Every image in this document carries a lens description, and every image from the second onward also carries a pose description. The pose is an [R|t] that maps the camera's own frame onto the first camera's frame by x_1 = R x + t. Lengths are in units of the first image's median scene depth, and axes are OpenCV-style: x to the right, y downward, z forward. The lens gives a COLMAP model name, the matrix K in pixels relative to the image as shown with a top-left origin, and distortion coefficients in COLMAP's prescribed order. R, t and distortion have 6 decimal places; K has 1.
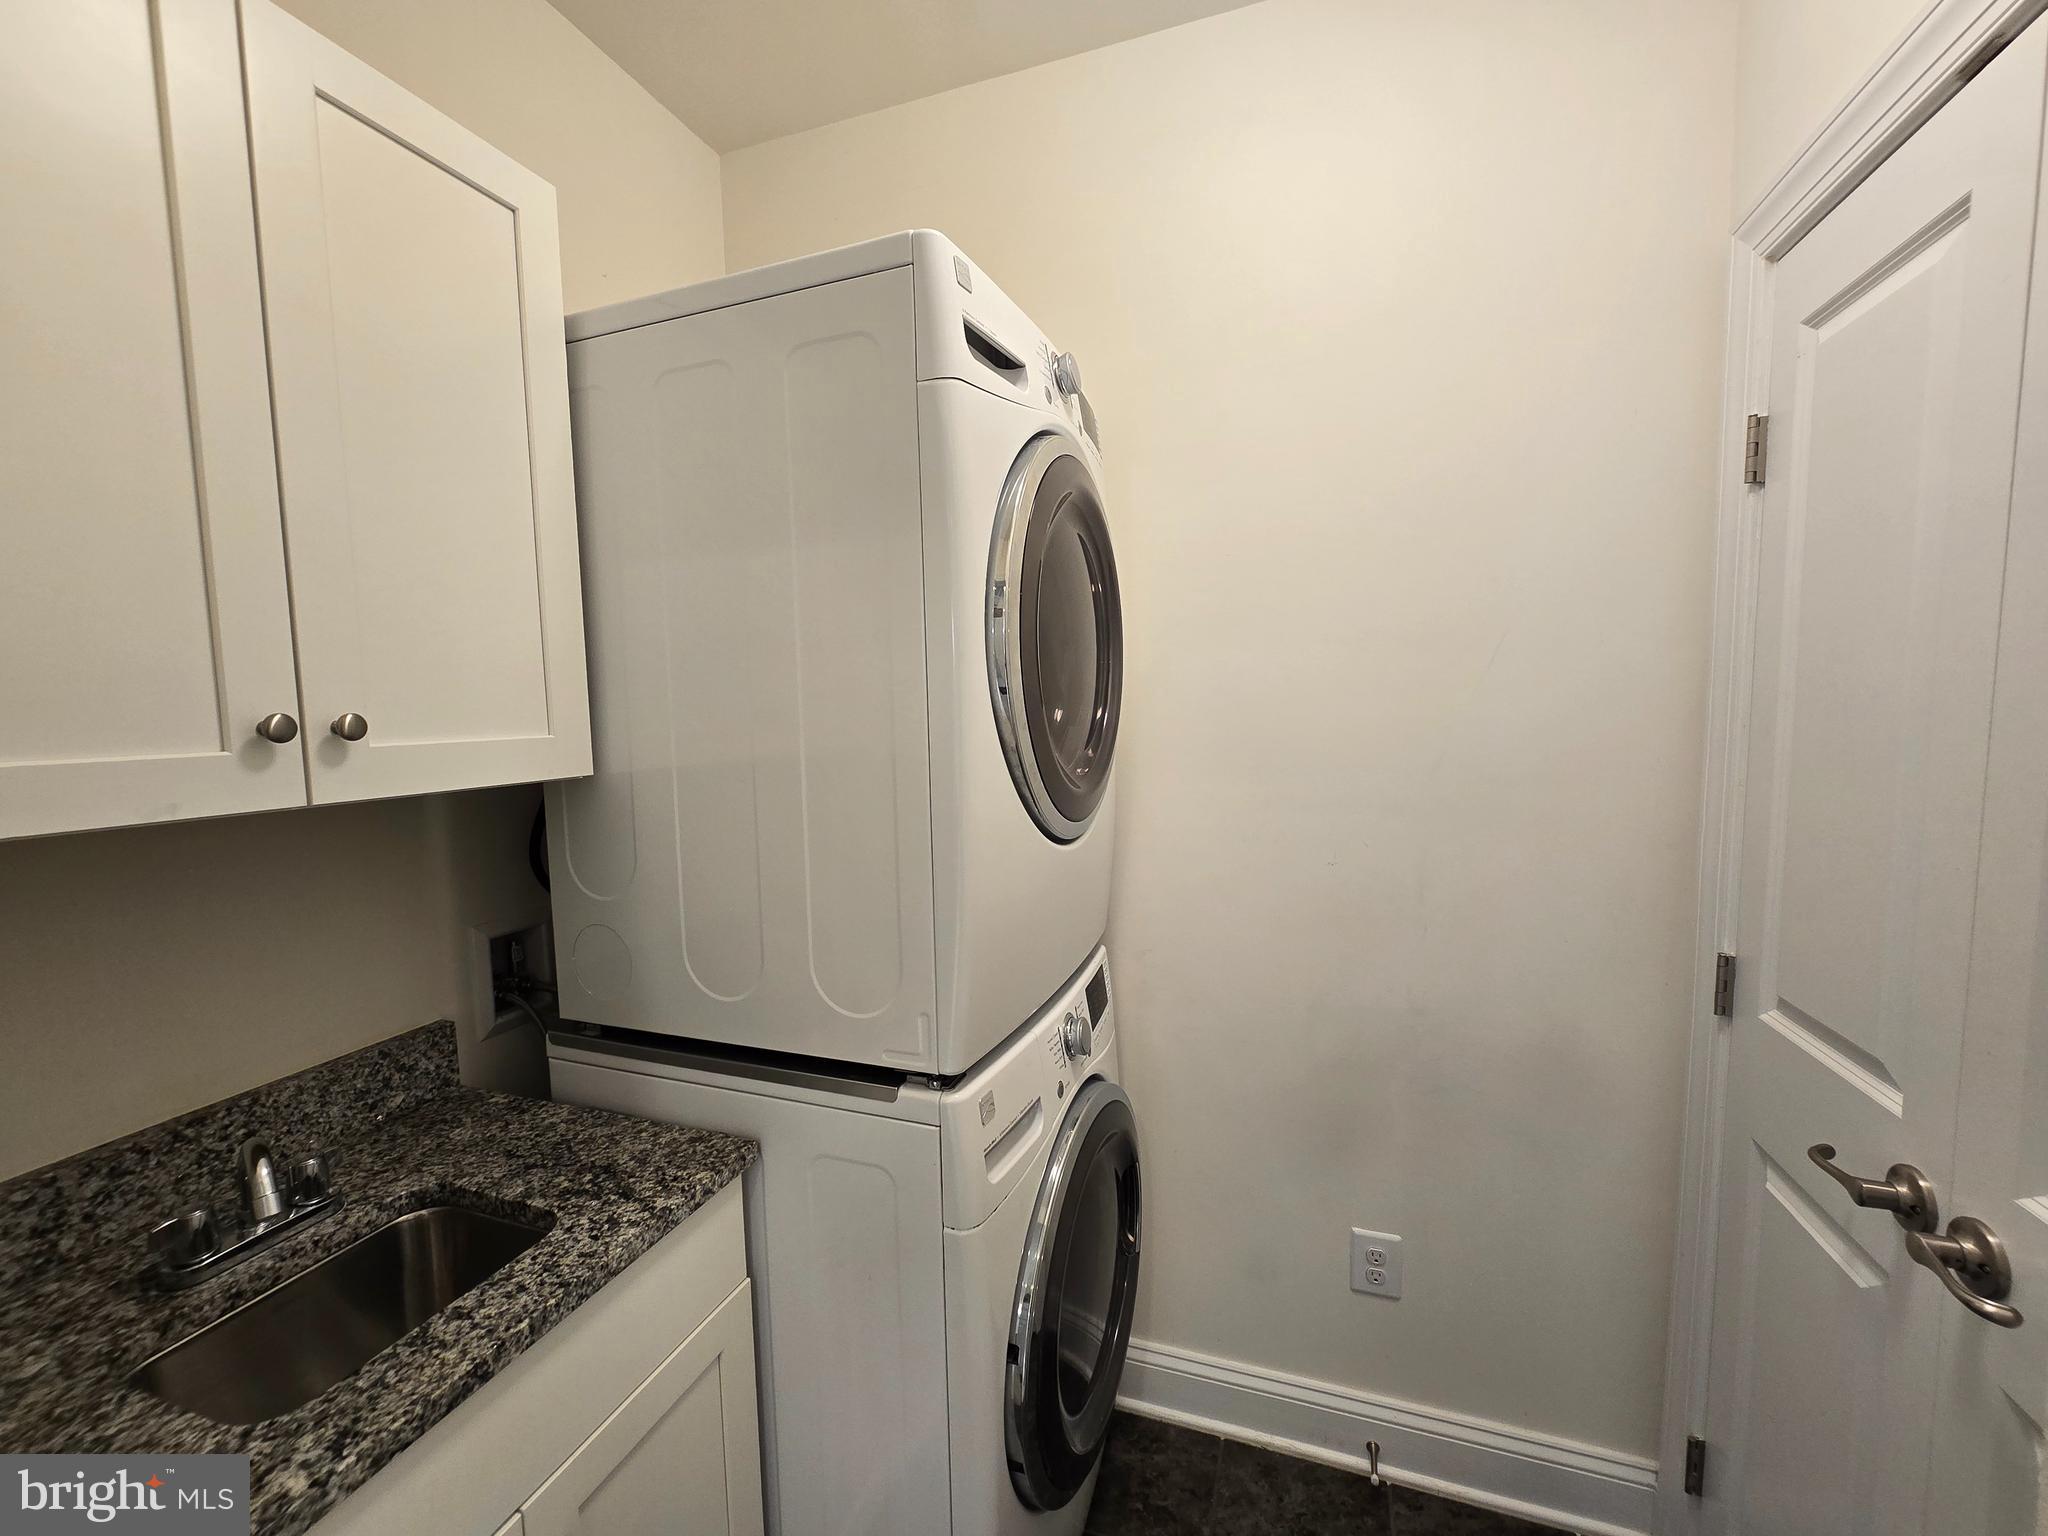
lens RADIAL K [[835.8, 0, 1019.1], [0, 835.8, 777.2], [0, 0, 1]] dist [0.002199, -0.000310]
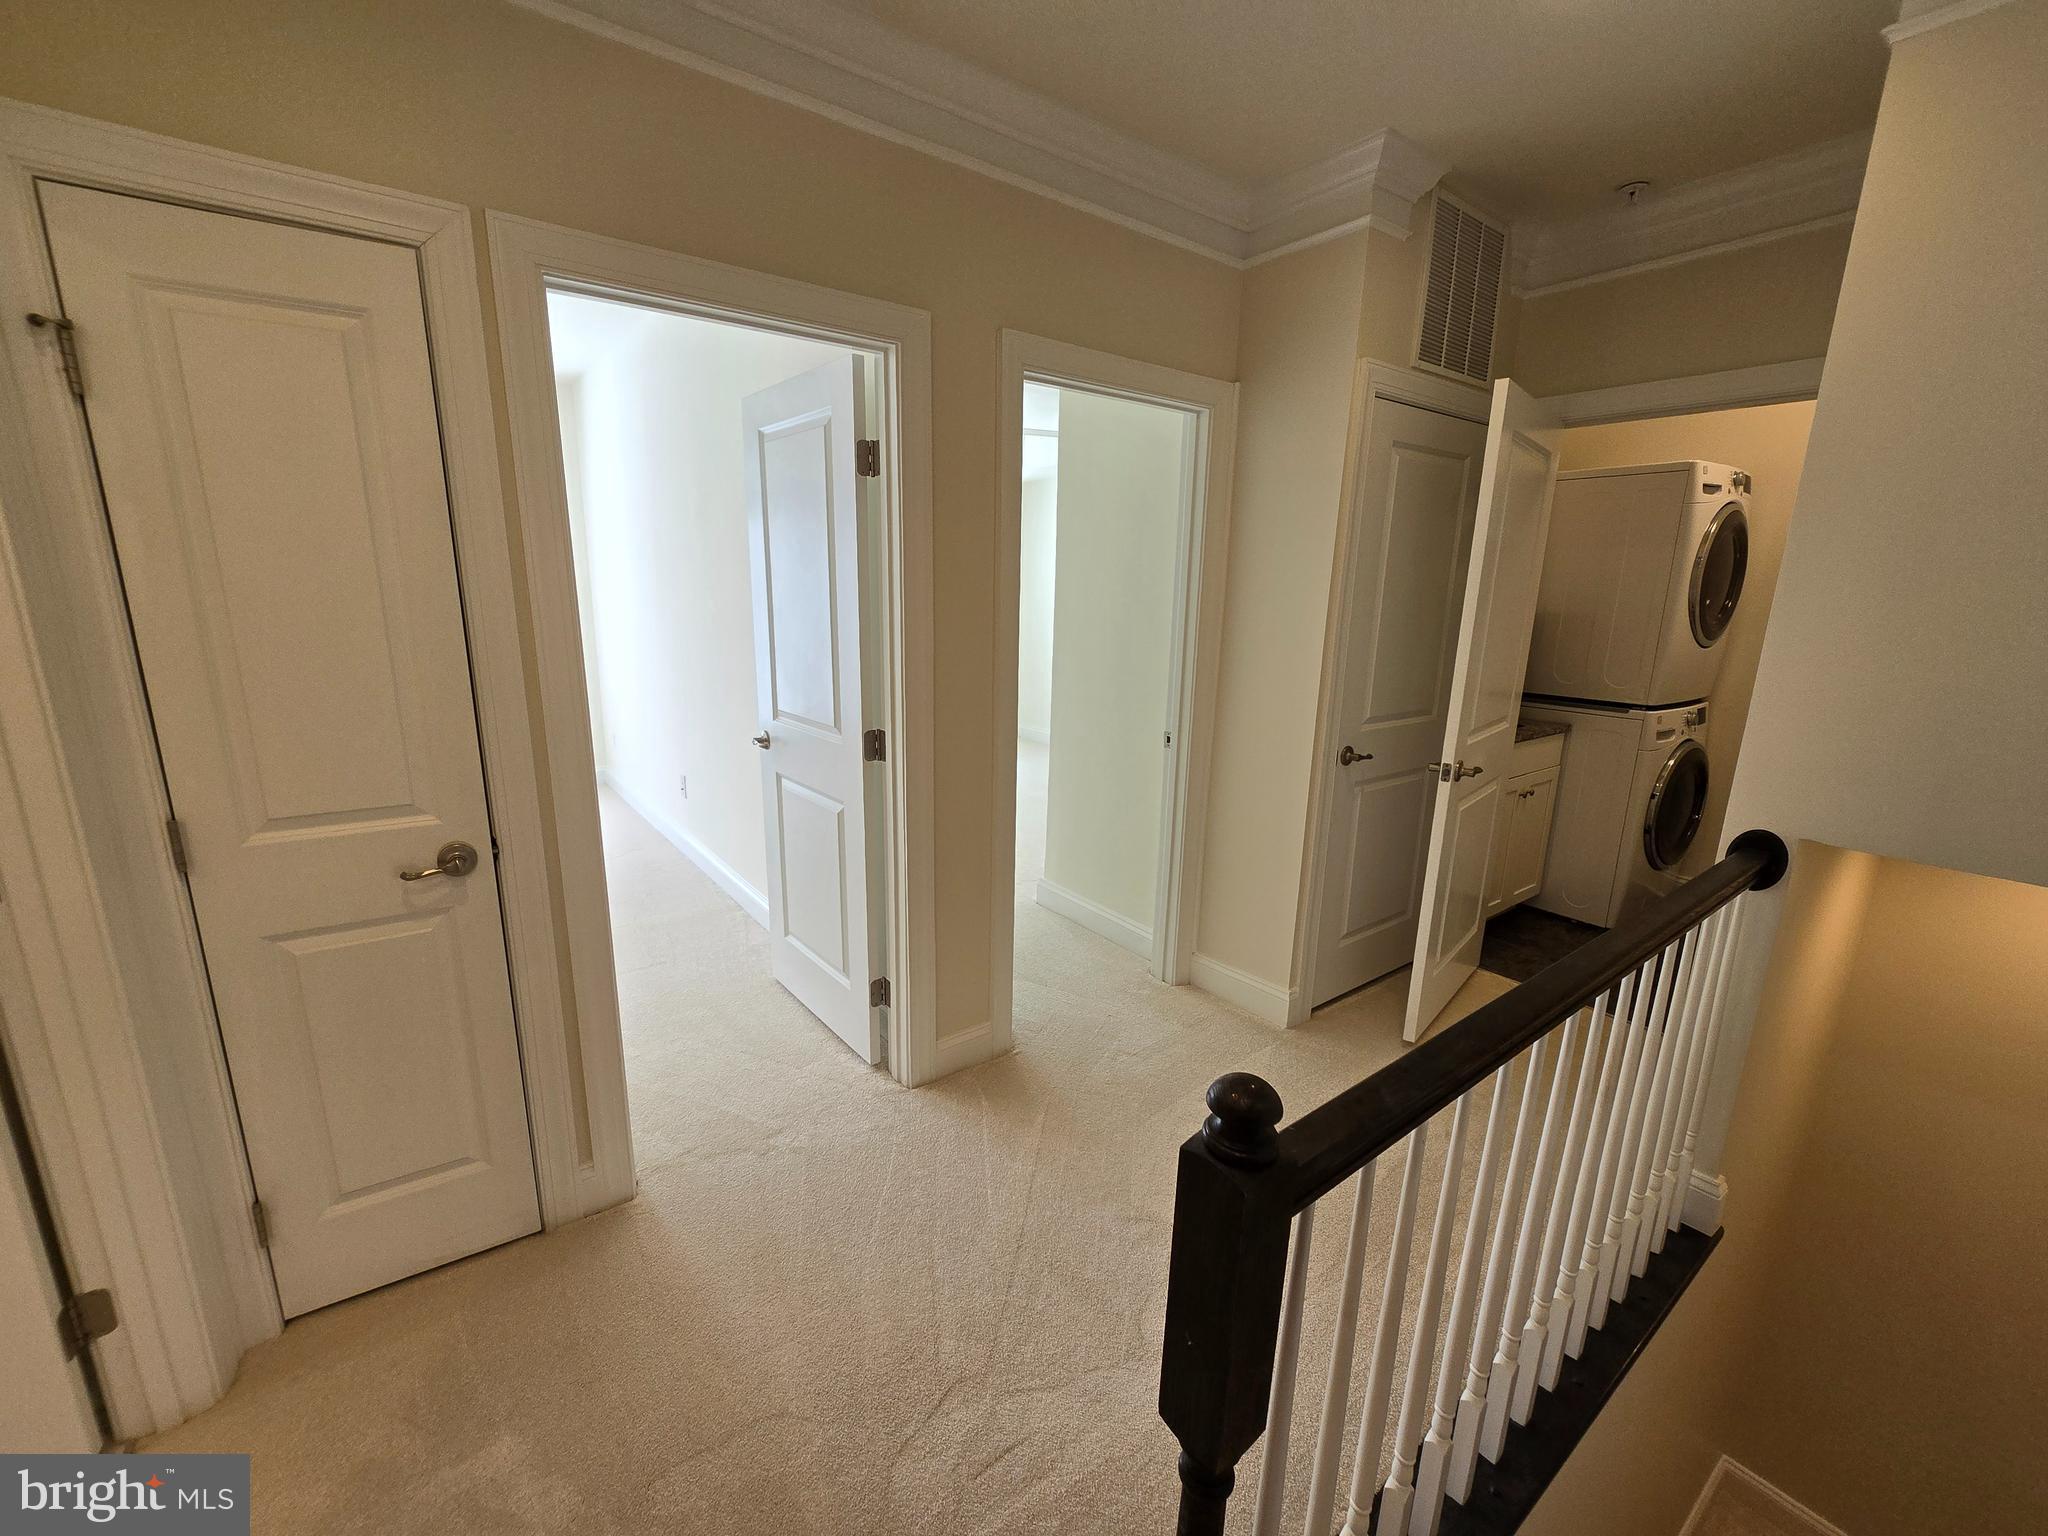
lens RADIAL K [[835.8, 0, 1019.1], [0, 835.8, 777.2], [0, 0, 1]] dist [0.002199, -0.000310]
pose [[0.833353, 0.157442, -0.529844, -0.358642], [-0.079436, 0.982738, 0.167080, 0.258797], [0.547004, -0.097148, 0.831474, -3.166526]]
